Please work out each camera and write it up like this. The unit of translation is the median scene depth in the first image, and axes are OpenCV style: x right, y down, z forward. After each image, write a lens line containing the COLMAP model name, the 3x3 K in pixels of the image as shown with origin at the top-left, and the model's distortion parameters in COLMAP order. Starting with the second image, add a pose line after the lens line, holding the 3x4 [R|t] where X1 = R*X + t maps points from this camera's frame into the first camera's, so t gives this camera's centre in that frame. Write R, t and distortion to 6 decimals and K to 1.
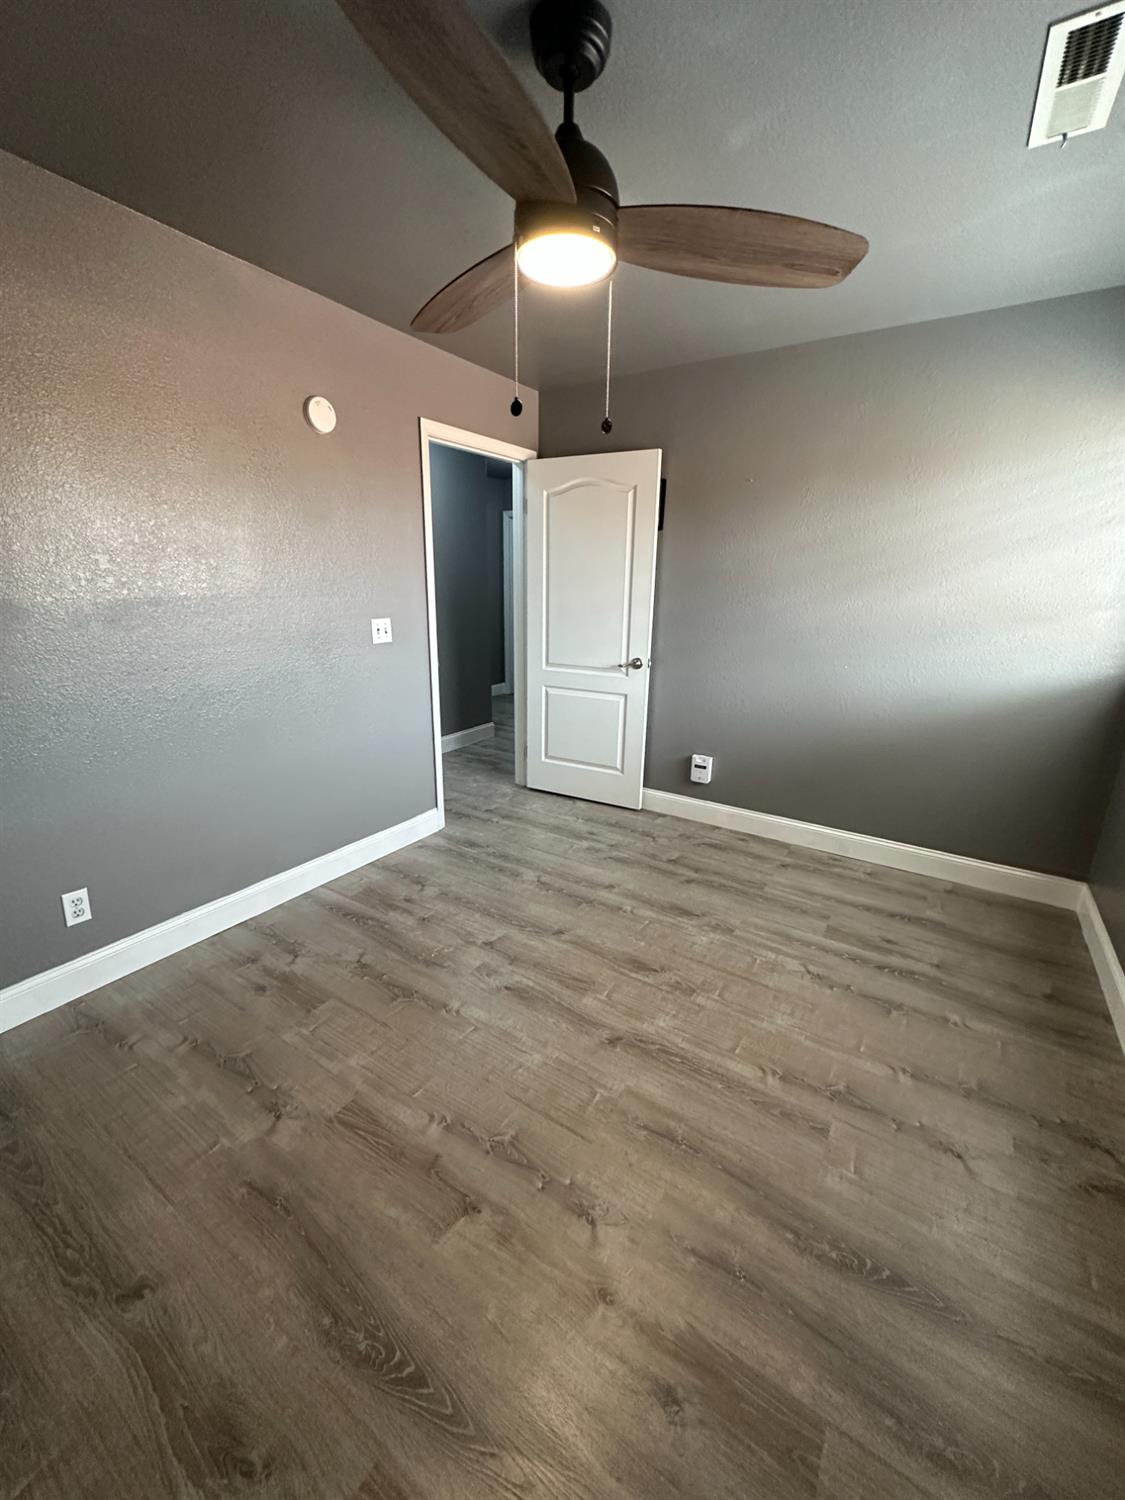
lens RADIAL K [[599.6, 0, 562.1], [0, 599.6, 748.6], [0, 0, 1]] dist [-0.002717, 0.000529]
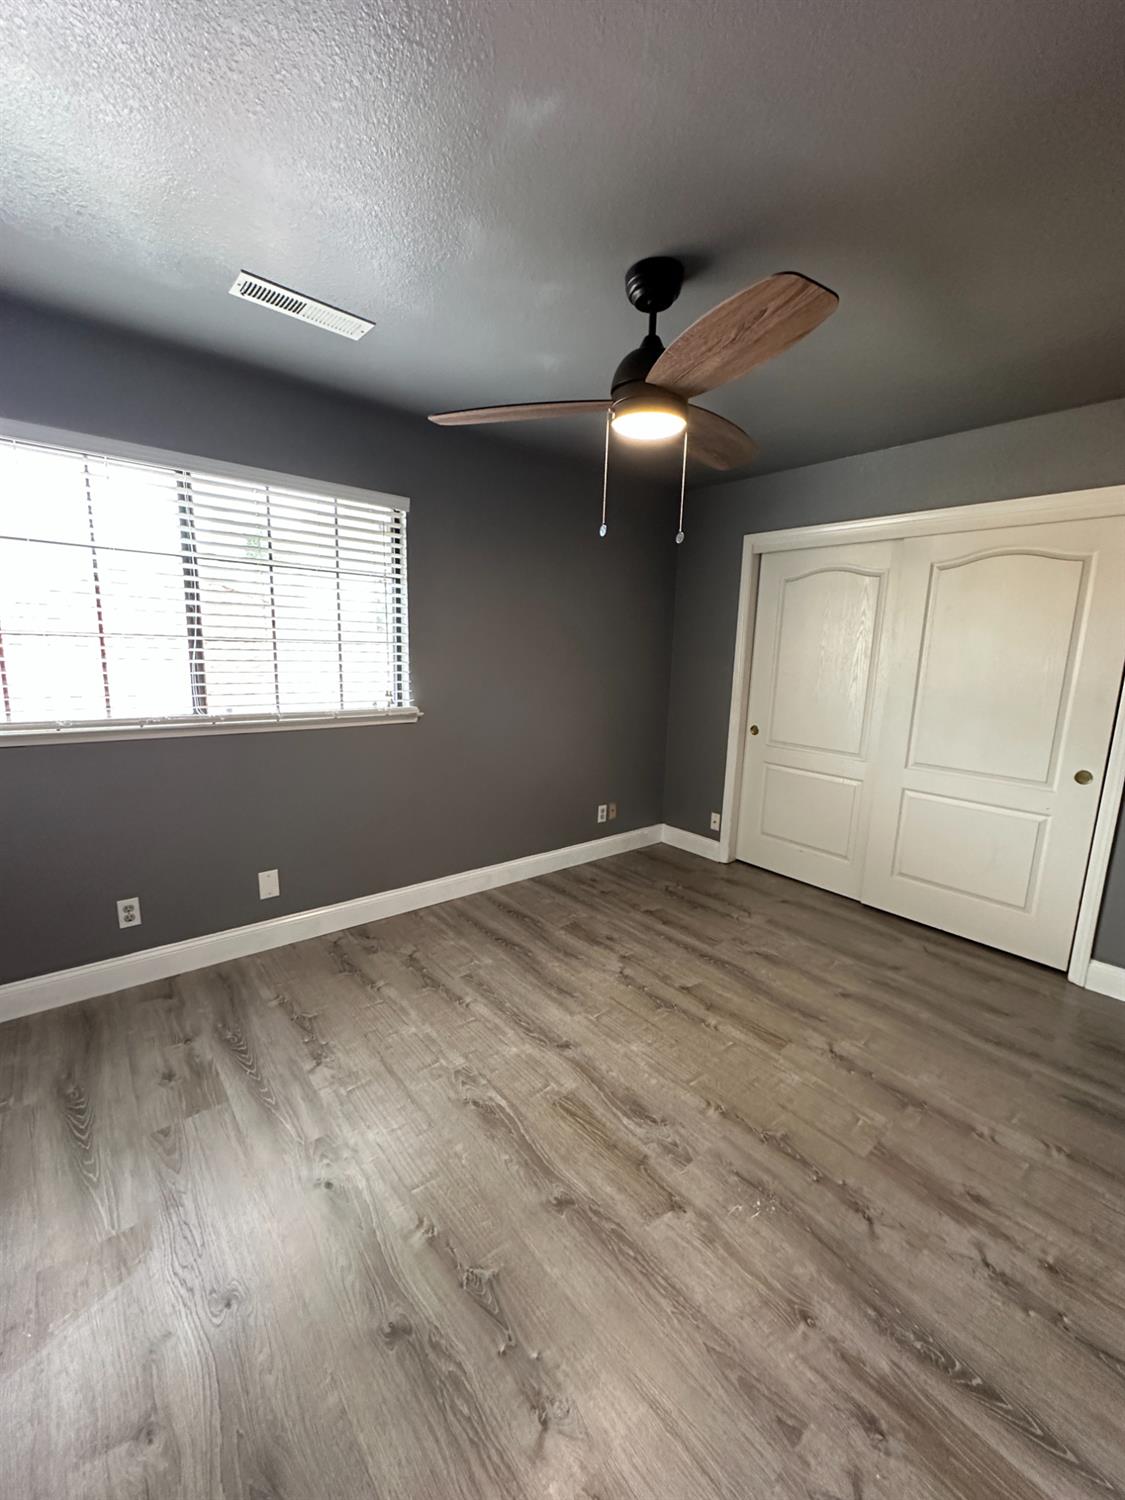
lens RADIAL K [[599.6, 0, 562.1], [0, 599.6, 748.6], [0, 0, 1]] dist [-0.002717, 0.000529]
pose [[-0.954500, -0.094884, 0.282714, -0.163027], [0.036295, 0.904021, 0.425944, -0.466377], [-0.295995, 0.416825, -0.859444, 1.596409]]
